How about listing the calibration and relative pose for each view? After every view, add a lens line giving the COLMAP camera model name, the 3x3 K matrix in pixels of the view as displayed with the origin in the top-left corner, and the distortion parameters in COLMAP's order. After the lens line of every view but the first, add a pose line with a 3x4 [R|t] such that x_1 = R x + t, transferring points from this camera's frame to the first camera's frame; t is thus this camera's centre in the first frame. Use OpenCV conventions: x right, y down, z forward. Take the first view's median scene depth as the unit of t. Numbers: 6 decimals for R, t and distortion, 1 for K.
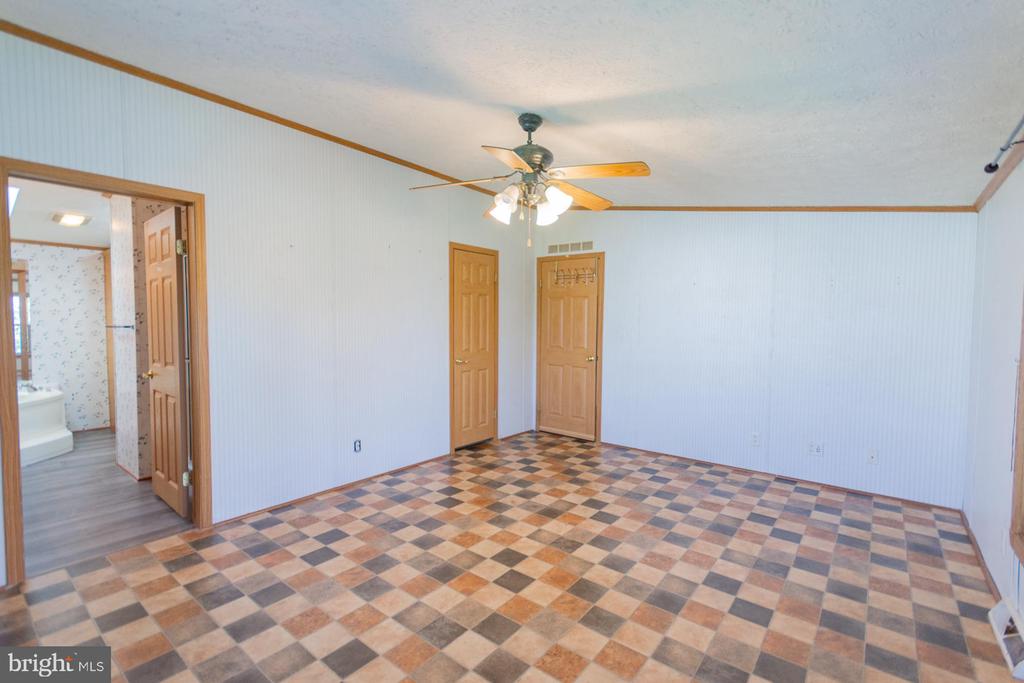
lens RADIAL K [[442.1, 0, 509.0], [0, 442.1, 346.5], [0, 0, 1]] dist [0.001294, 0.000230]
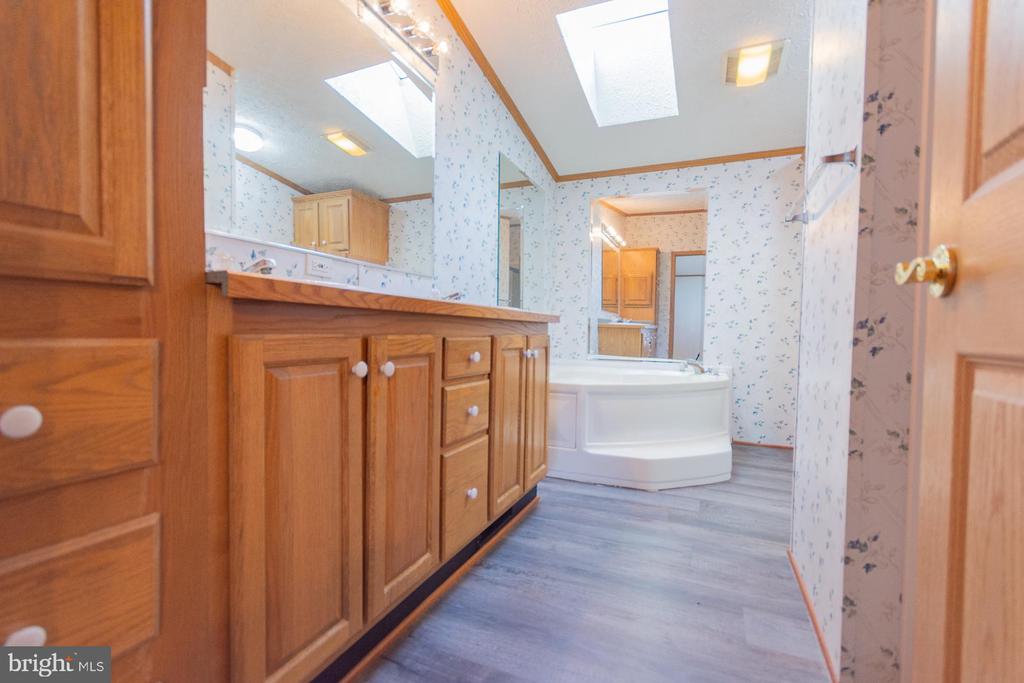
lens RADIAL K [[442.1, 0, 509.0], [0, 442.1, 346.5], [0, 0, 1]] dist [0.001294, 0.000230]
pose [[0.225326, 0.022385, -0.974026, -0.590425], [-0.059646, 0.998178, 0.009141, 0.089631], [0.972456, 0.056037, 0.226251, 0.692966]]
